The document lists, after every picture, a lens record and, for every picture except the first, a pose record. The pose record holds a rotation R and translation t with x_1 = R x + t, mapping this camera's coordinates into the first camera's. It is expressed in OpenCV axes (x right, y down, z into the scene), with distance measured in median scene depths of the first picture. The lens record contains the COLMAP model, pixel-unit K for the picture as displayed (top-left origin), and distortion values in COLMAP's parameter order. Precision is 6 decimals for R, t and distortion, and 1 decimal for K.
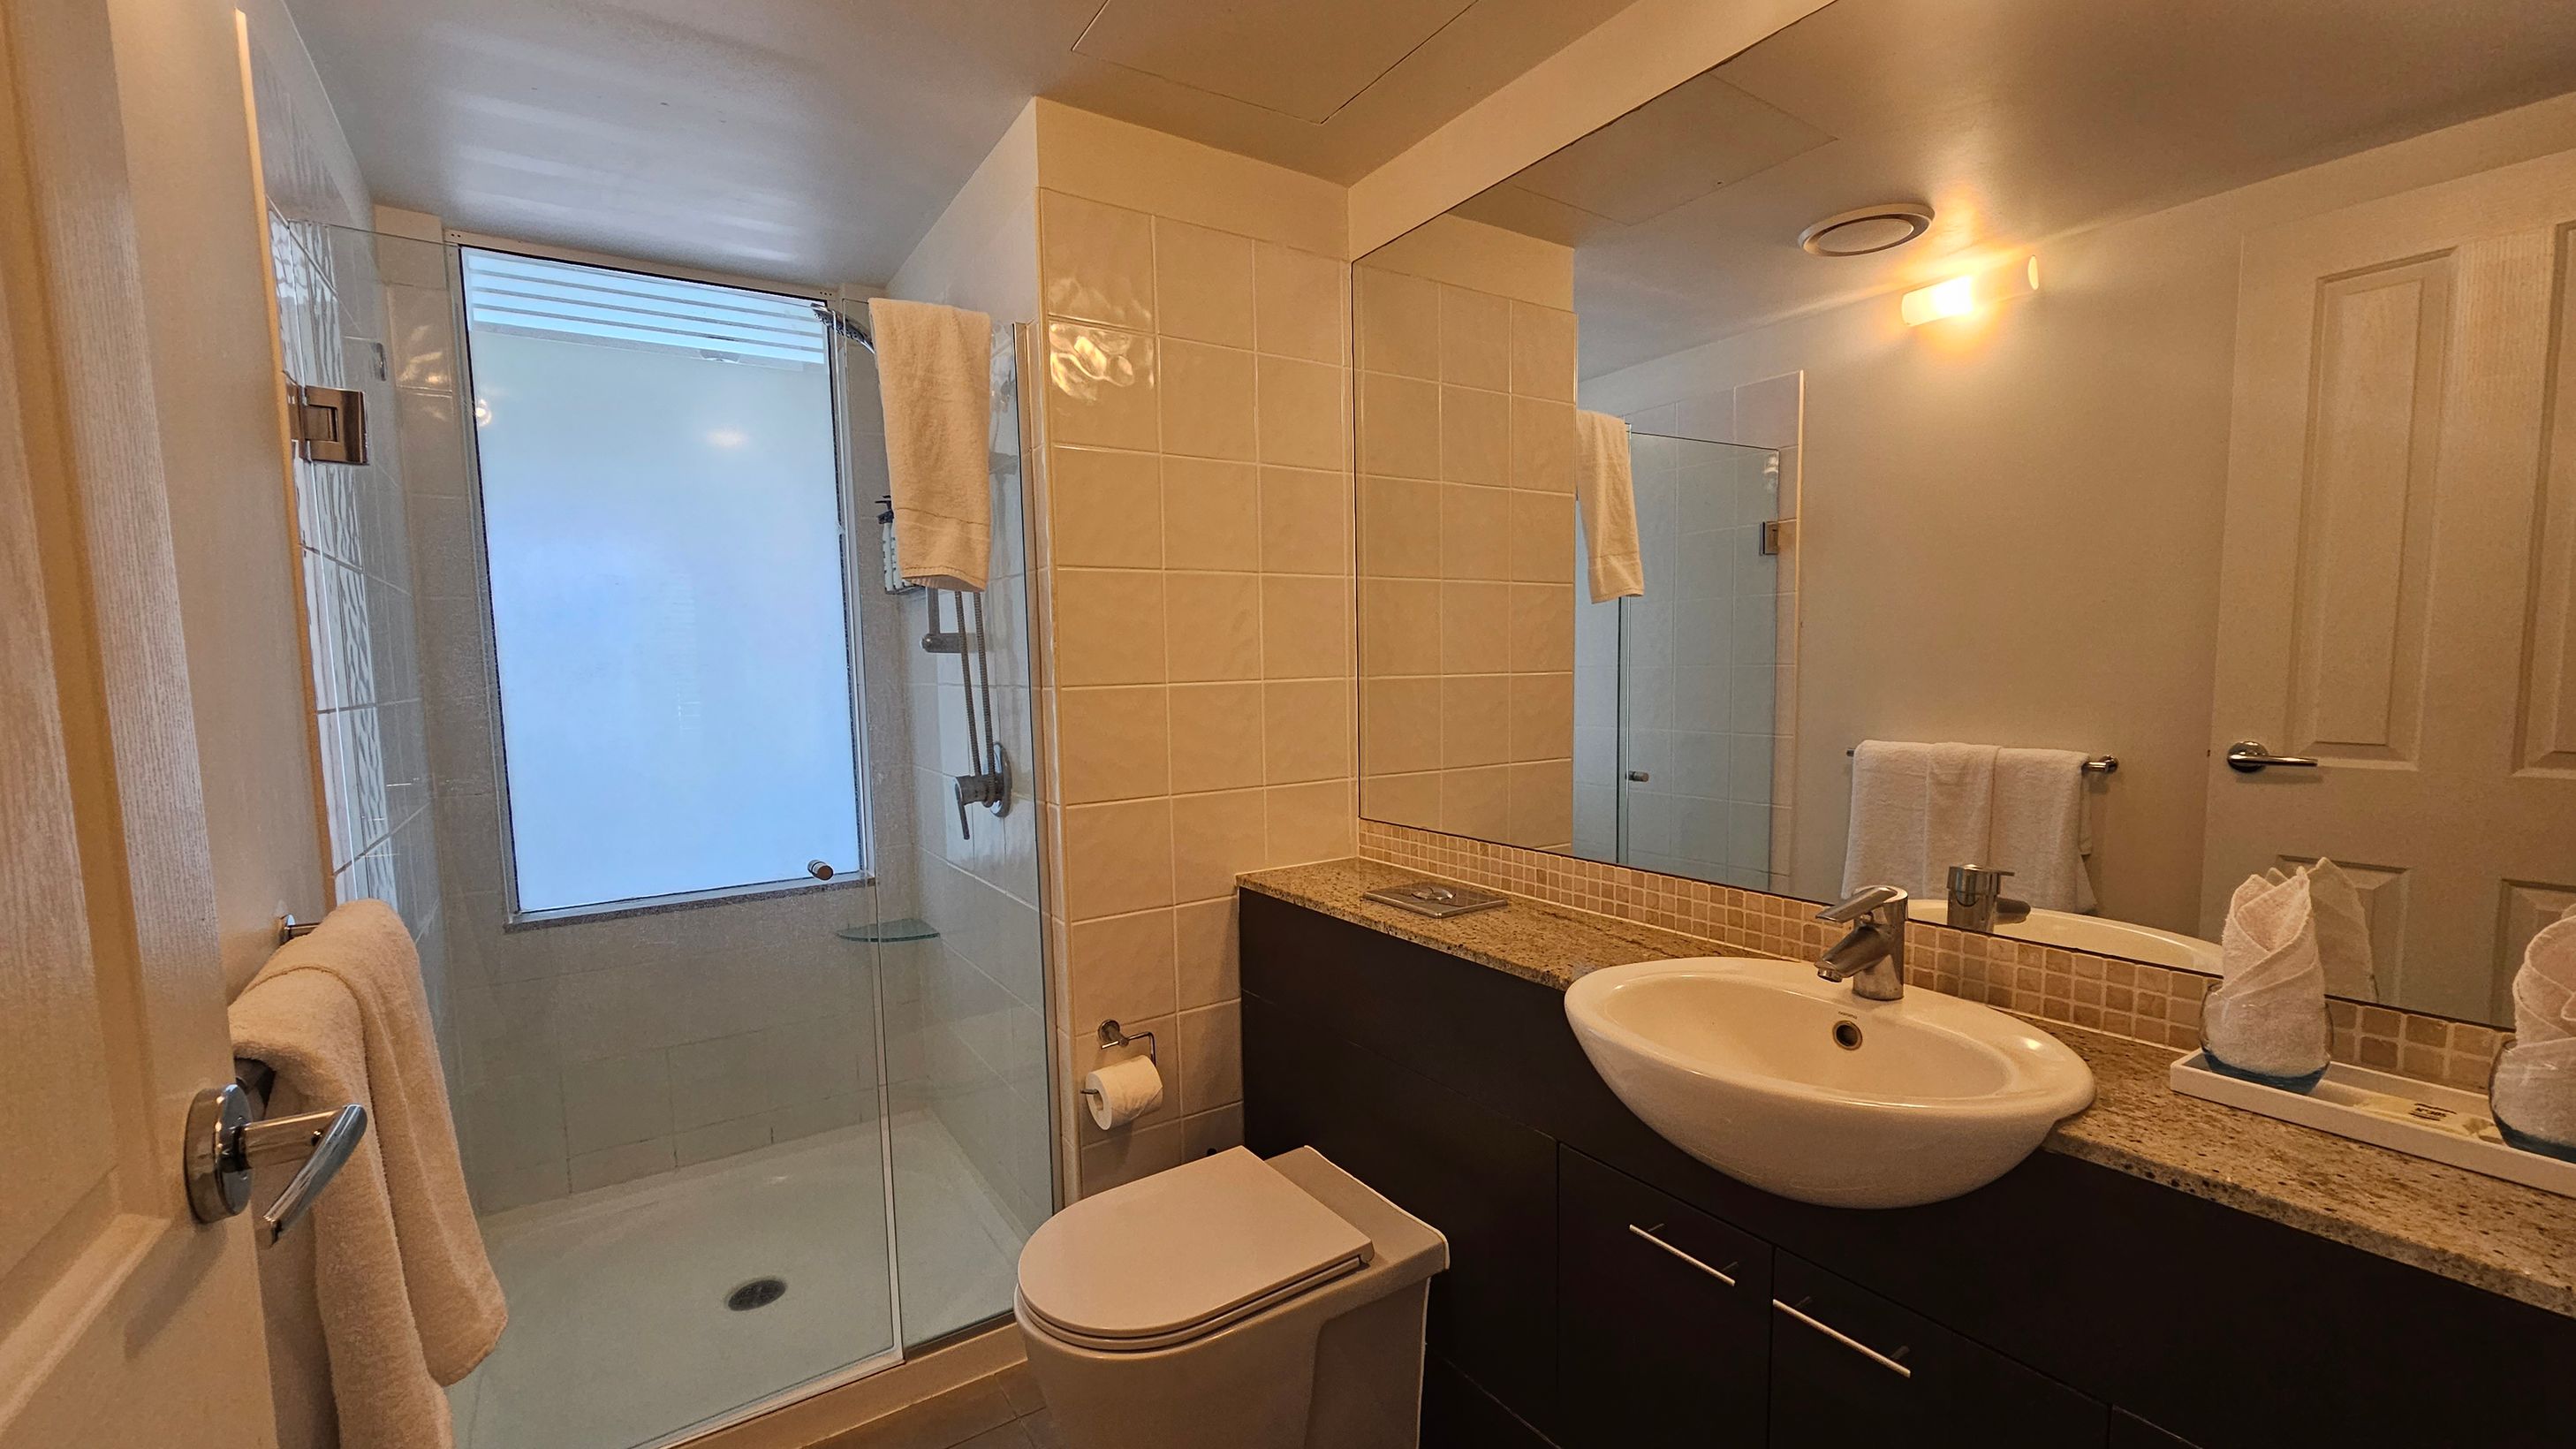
lens RADIAL K [[1050.1, 0, 1270.4], [0, 1050.1, 748.8], [0, 0, 1]] dist [-0.000006, -0.000242]
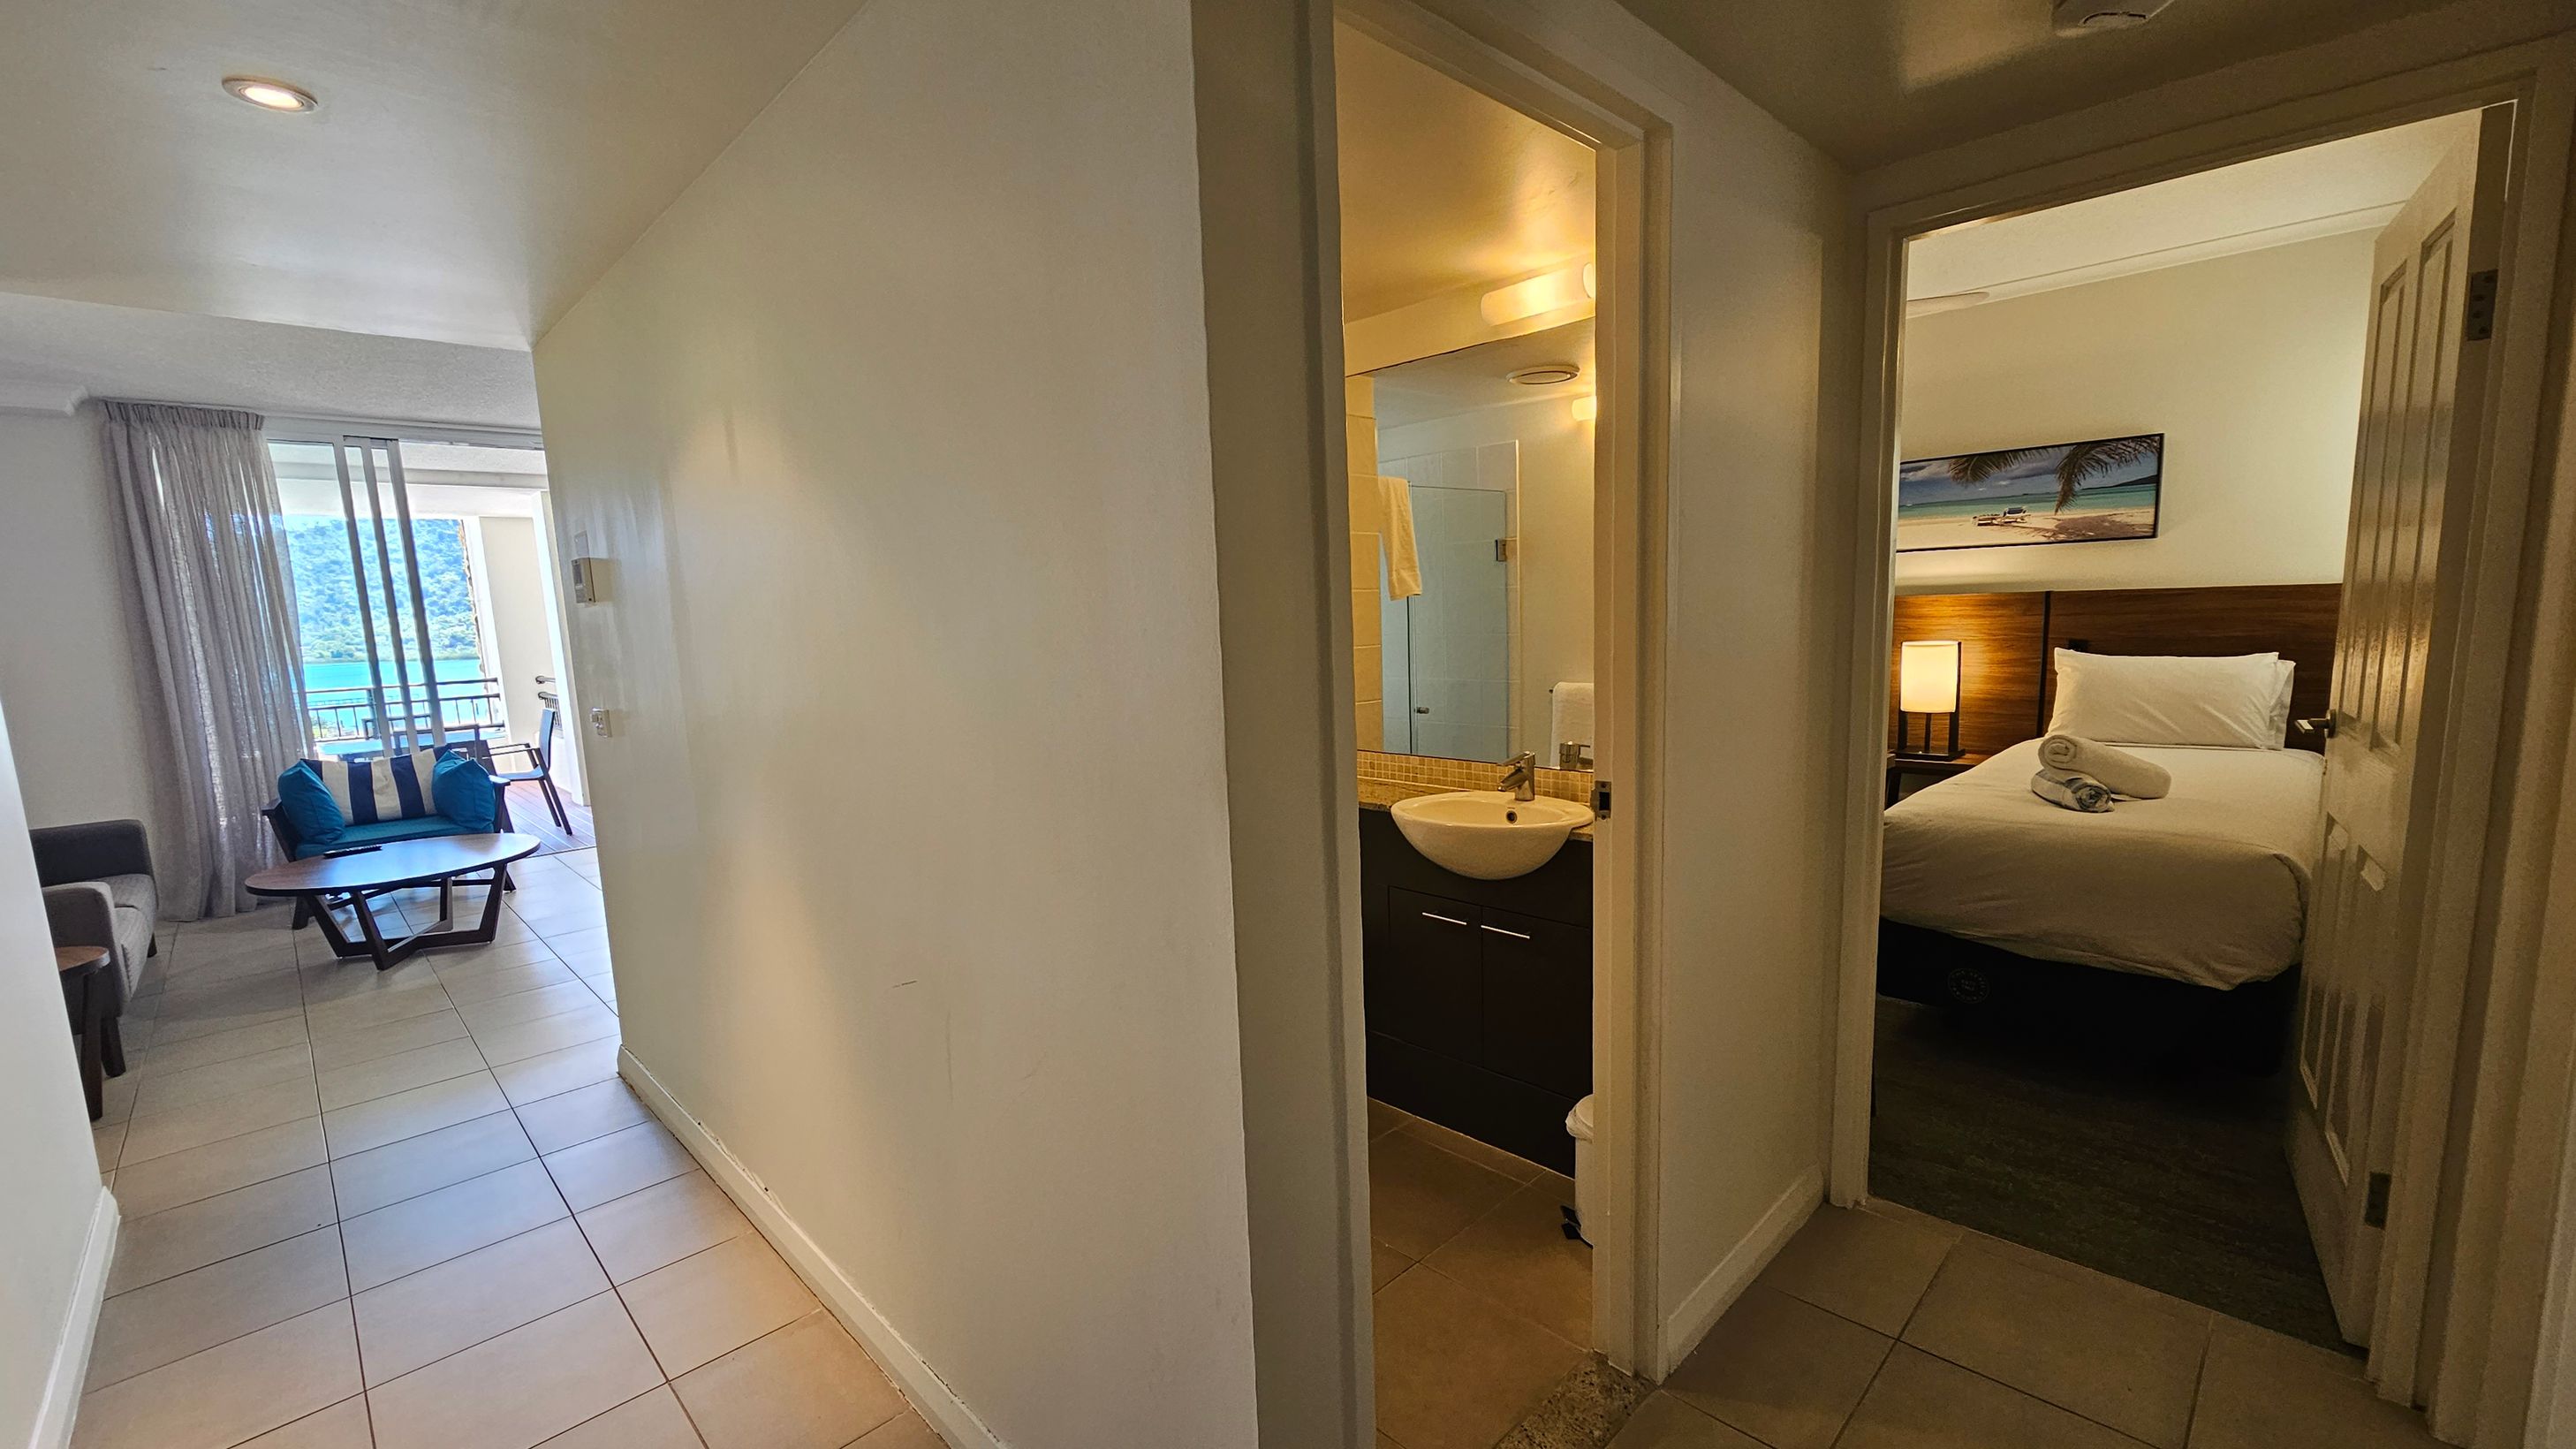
lens RADIAL K [[1050.1, 0, 1285.4], [0, 1050.1, 737.1], [0, 0, 1]] dist [-0.000006, -0.000242]
pose [[0.978487, -0.040735, 0.202245, -0.171845], [0.033508, 0.998676, 0.039031, -0.001749], [-0.203568, -0.031414, 0.978557, -0.504117]]
